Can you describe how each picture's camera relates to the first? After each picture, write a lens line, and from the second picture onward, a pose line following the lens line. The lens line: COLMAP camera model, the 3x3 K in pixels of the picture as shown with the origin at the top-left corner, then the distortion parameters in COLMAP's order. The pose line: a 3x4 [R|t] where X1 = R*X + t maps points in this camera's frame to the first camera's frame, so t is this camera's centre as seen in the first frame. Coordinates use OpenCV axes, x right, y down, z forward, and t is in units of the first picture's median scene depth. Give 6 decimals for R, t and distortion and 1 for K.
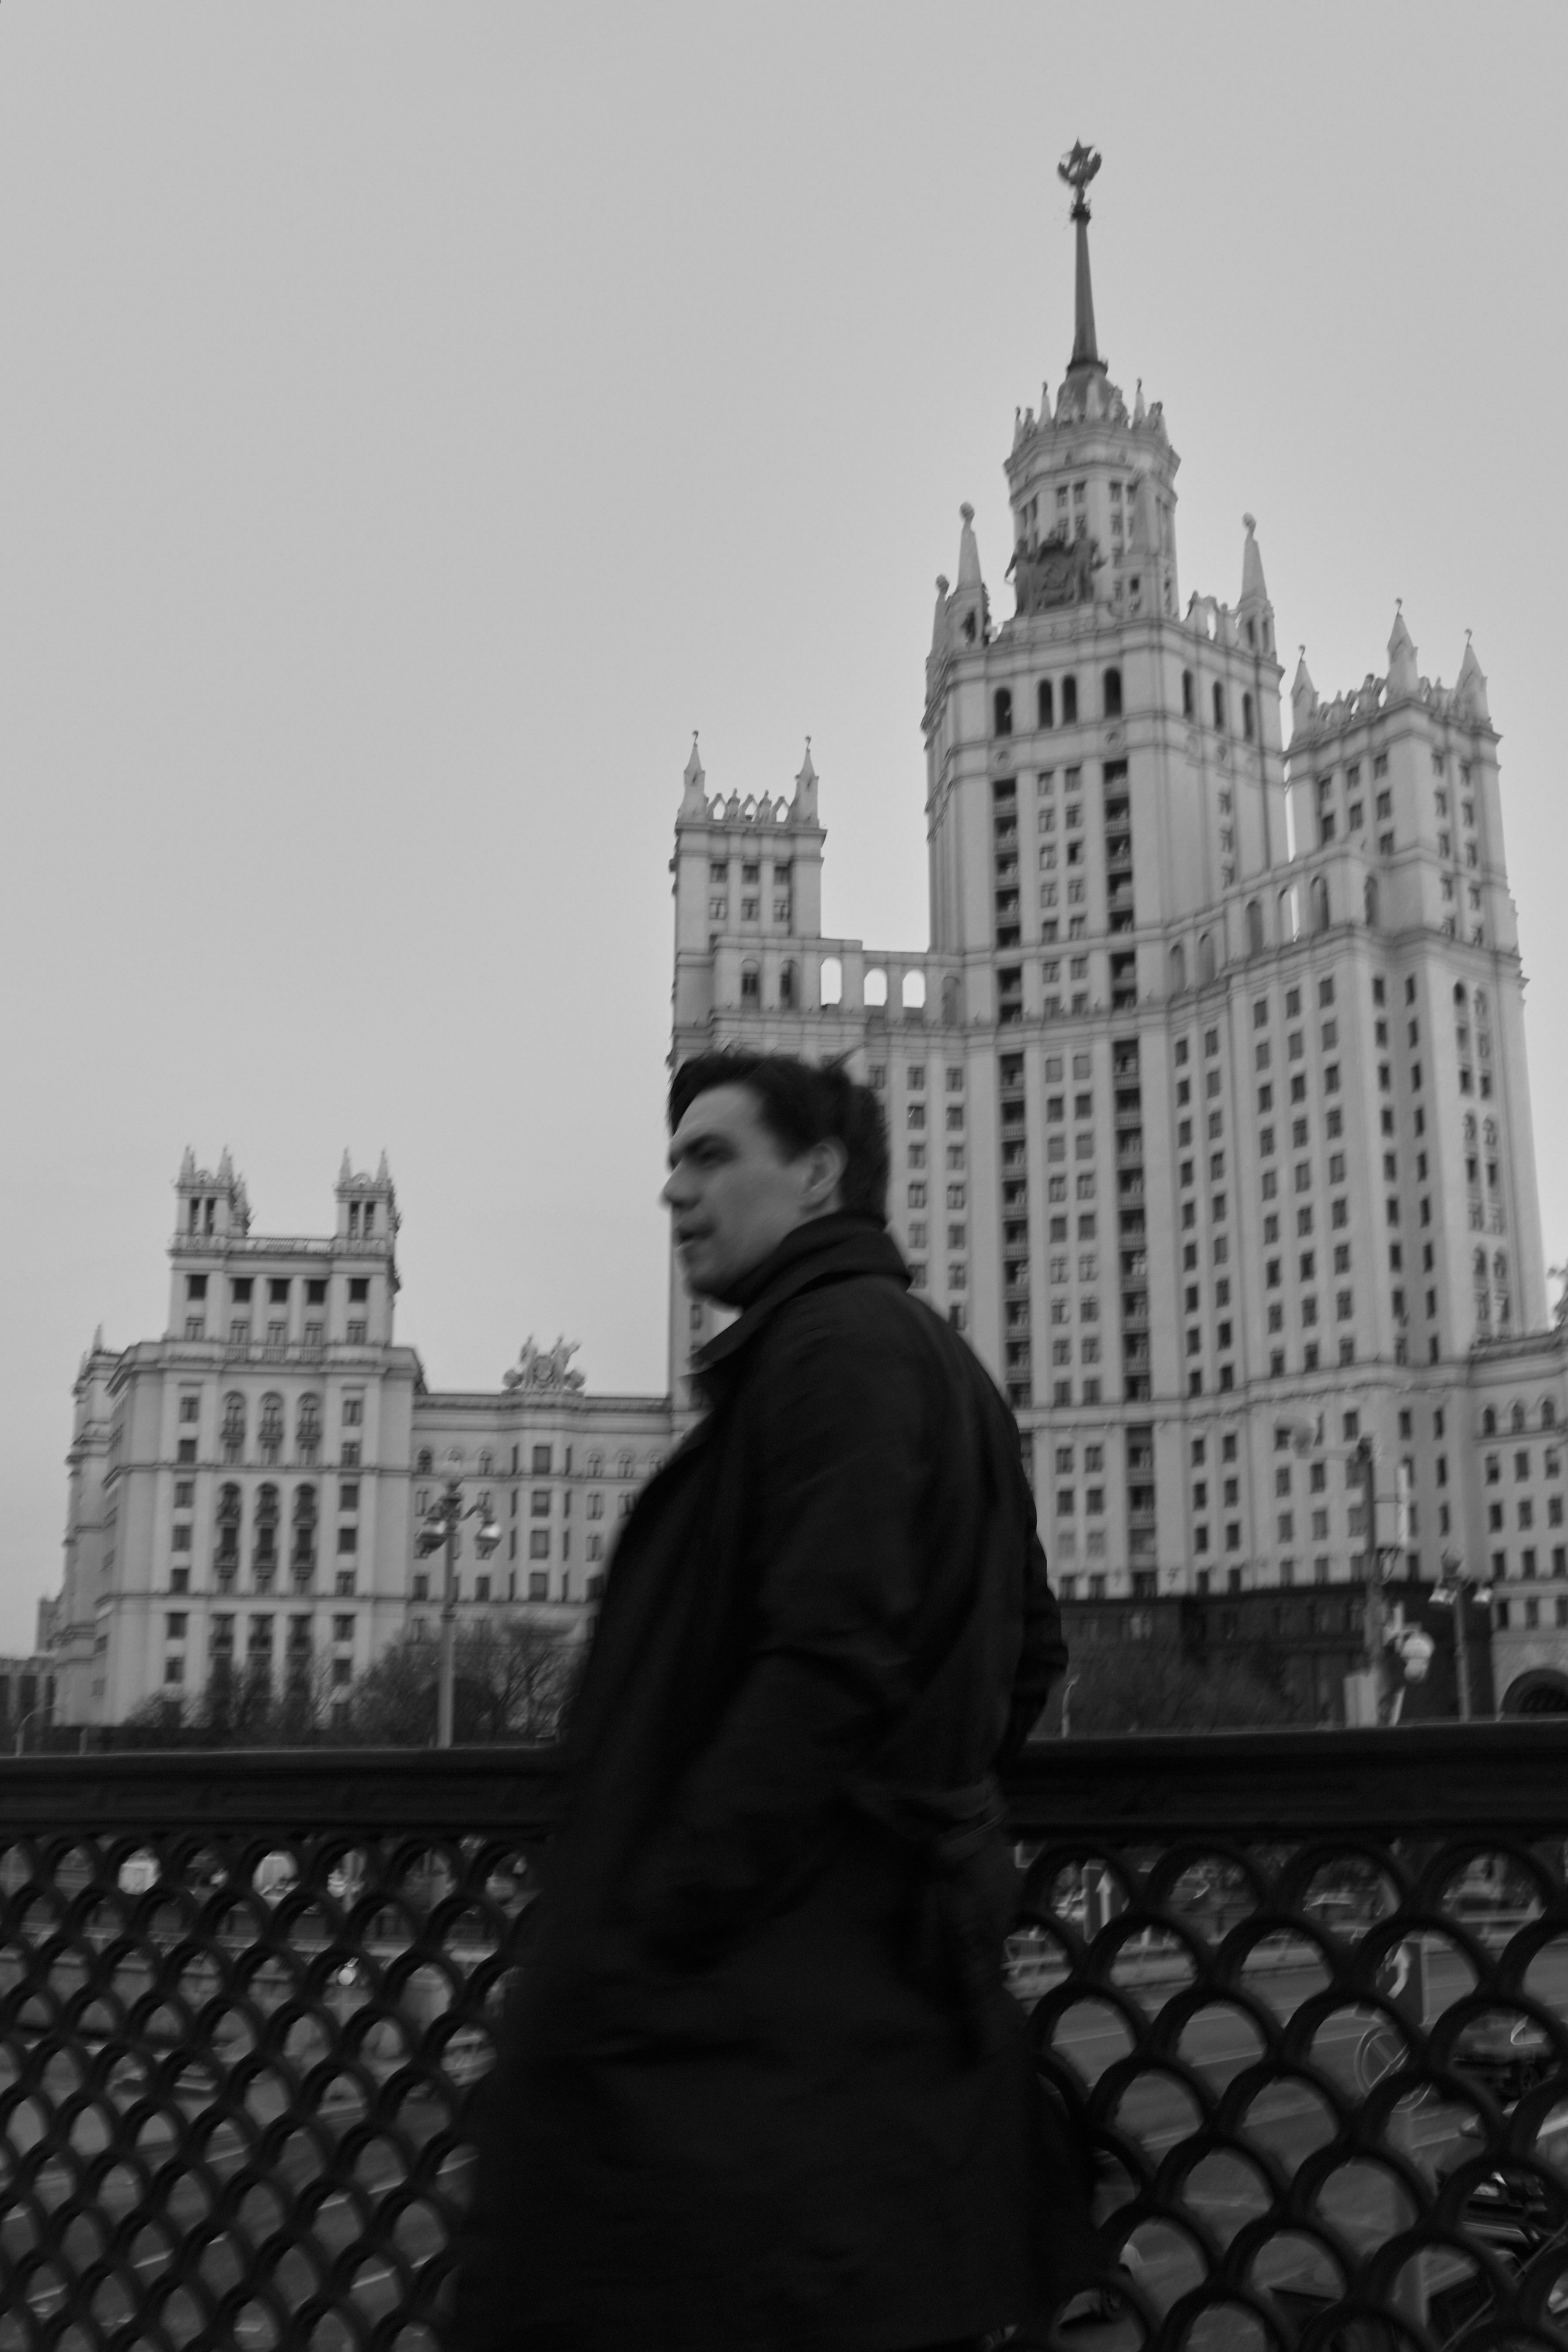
lens RADIAL K [[2252.8, 0, 802.2], [0, 2252.8, 1198.3], [0, 0, 1]] dist [-0.066467, 0.000000]
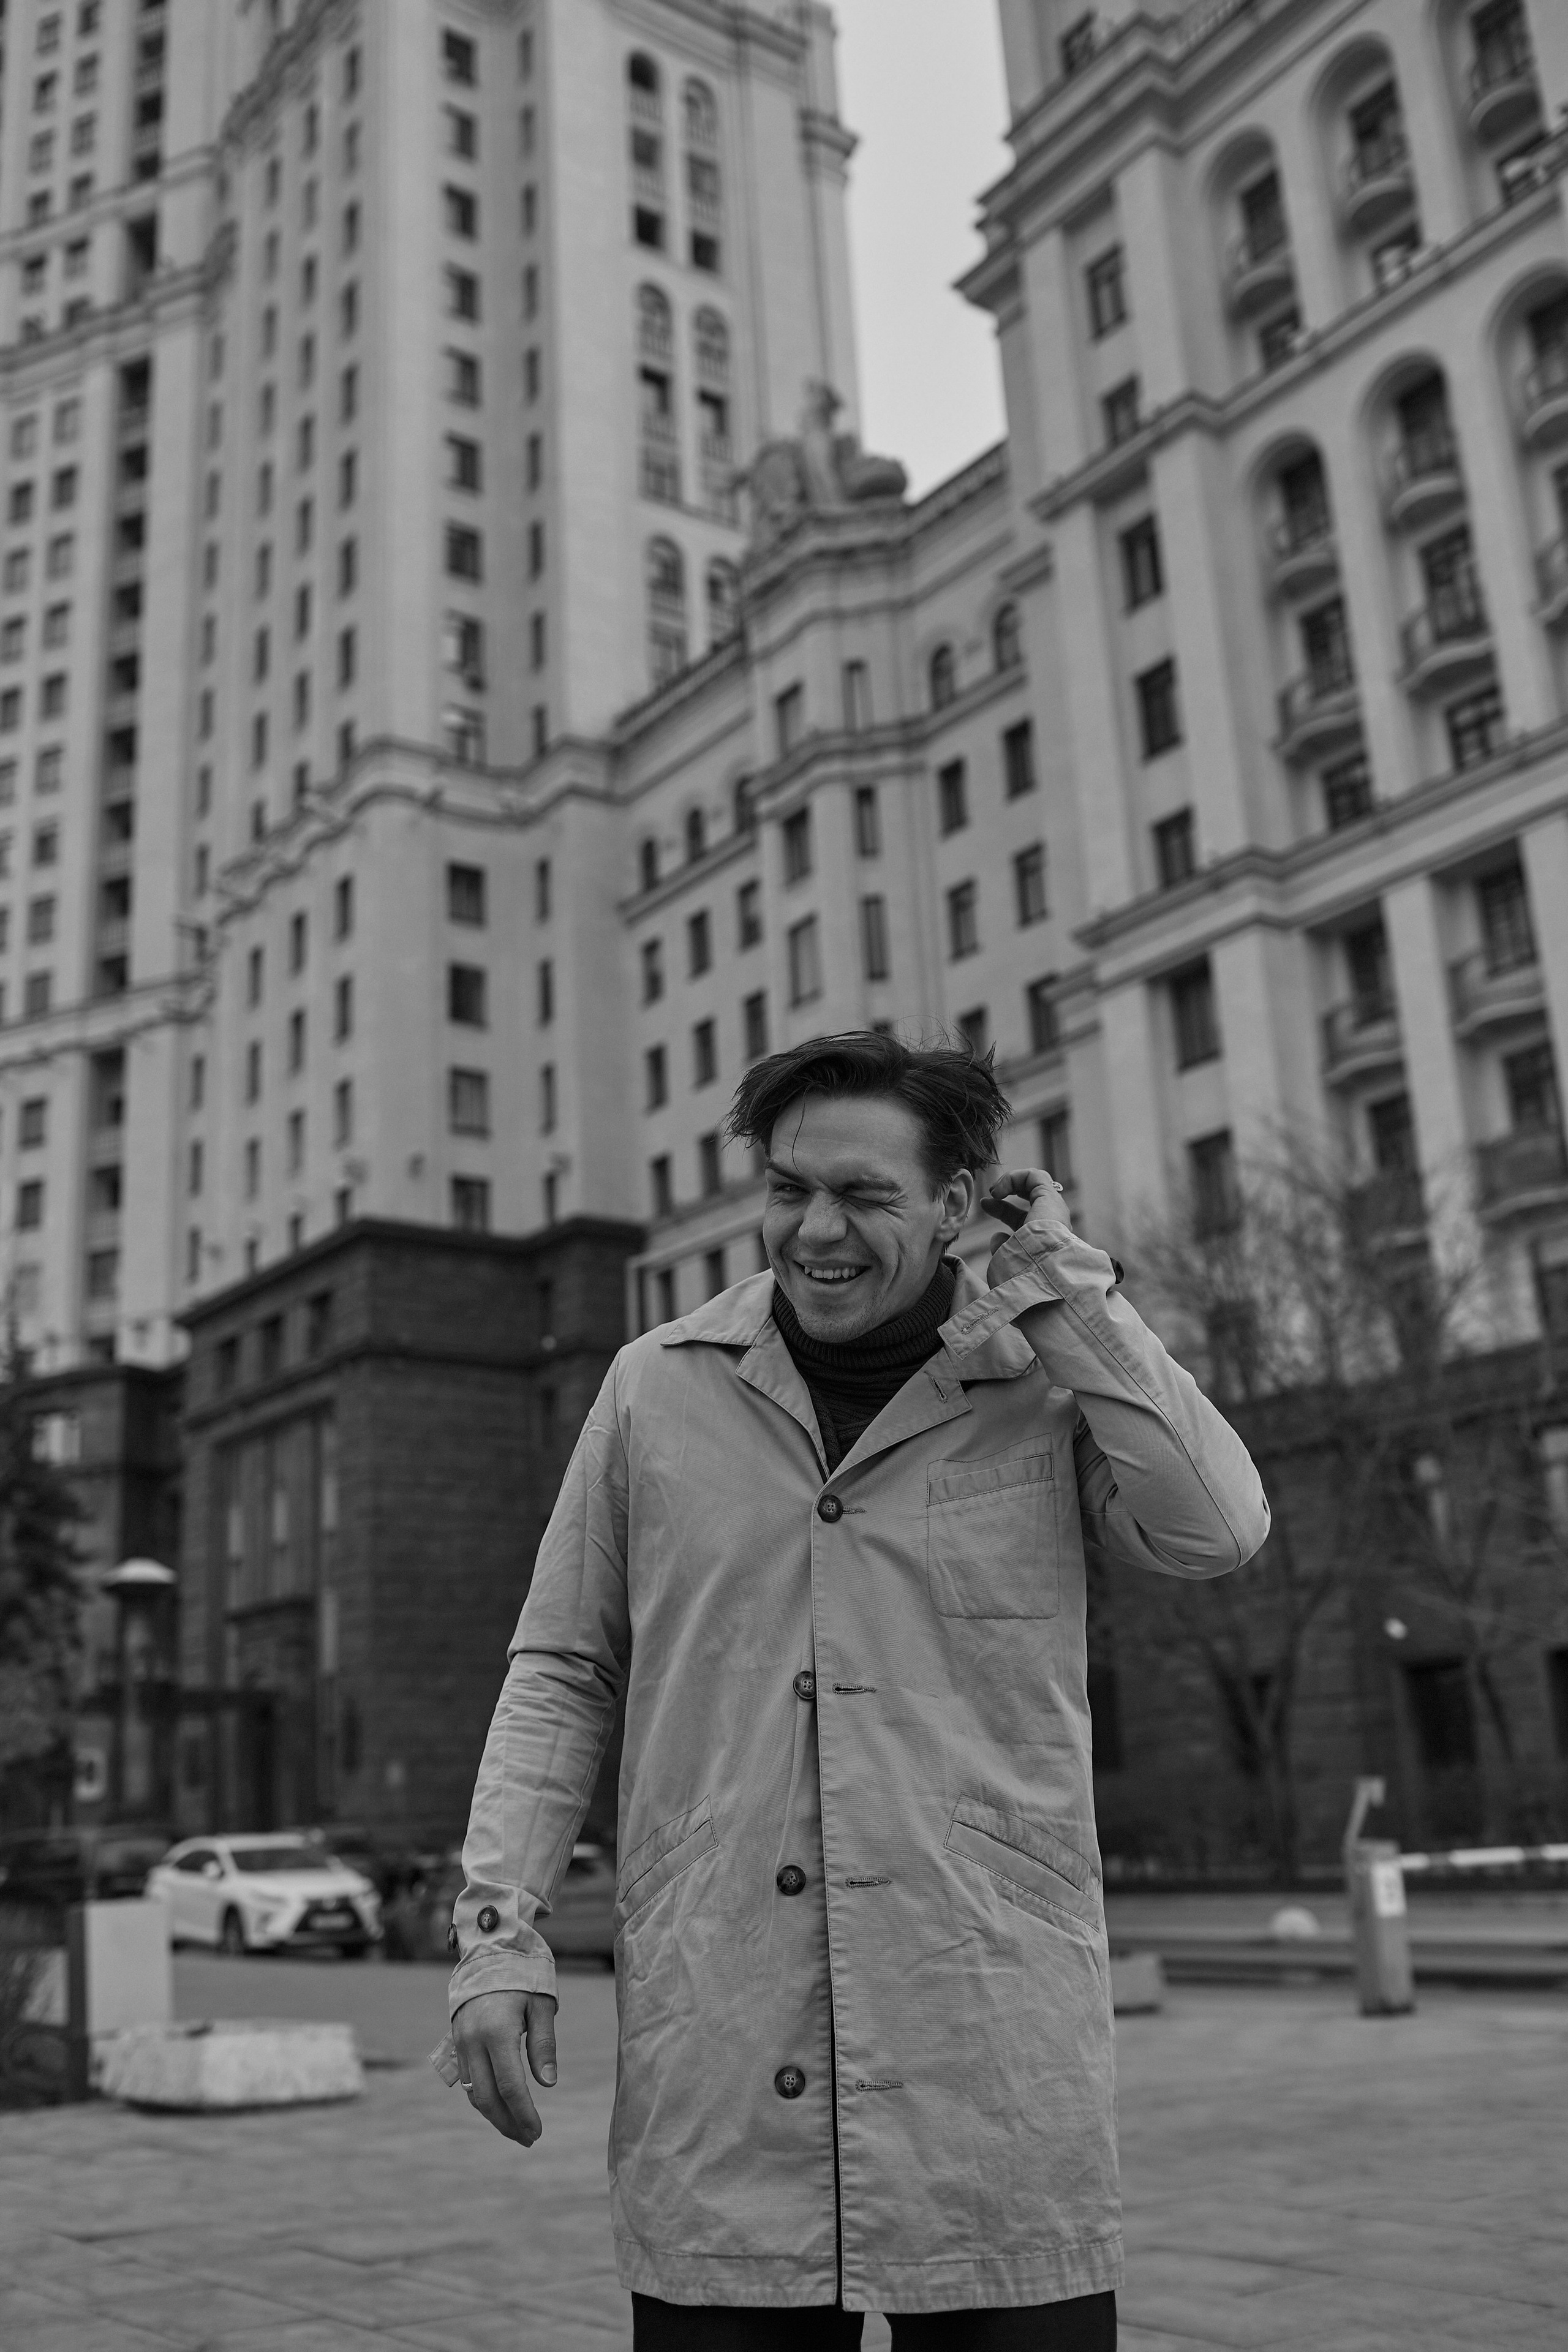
lens RADIAL K [[2252.8, 0, 783.5], [0, 2252.8, 1161.7], [0, 0, 1]] dist [-0.066467, 0.000000]
pose [[0.998712, -0.047166, 0.018703, 0.281392], [0.048282, 0.996742, -0.064603, 0.161194], [-0.015595, 0.065423, 0.997736, 0.498600]]
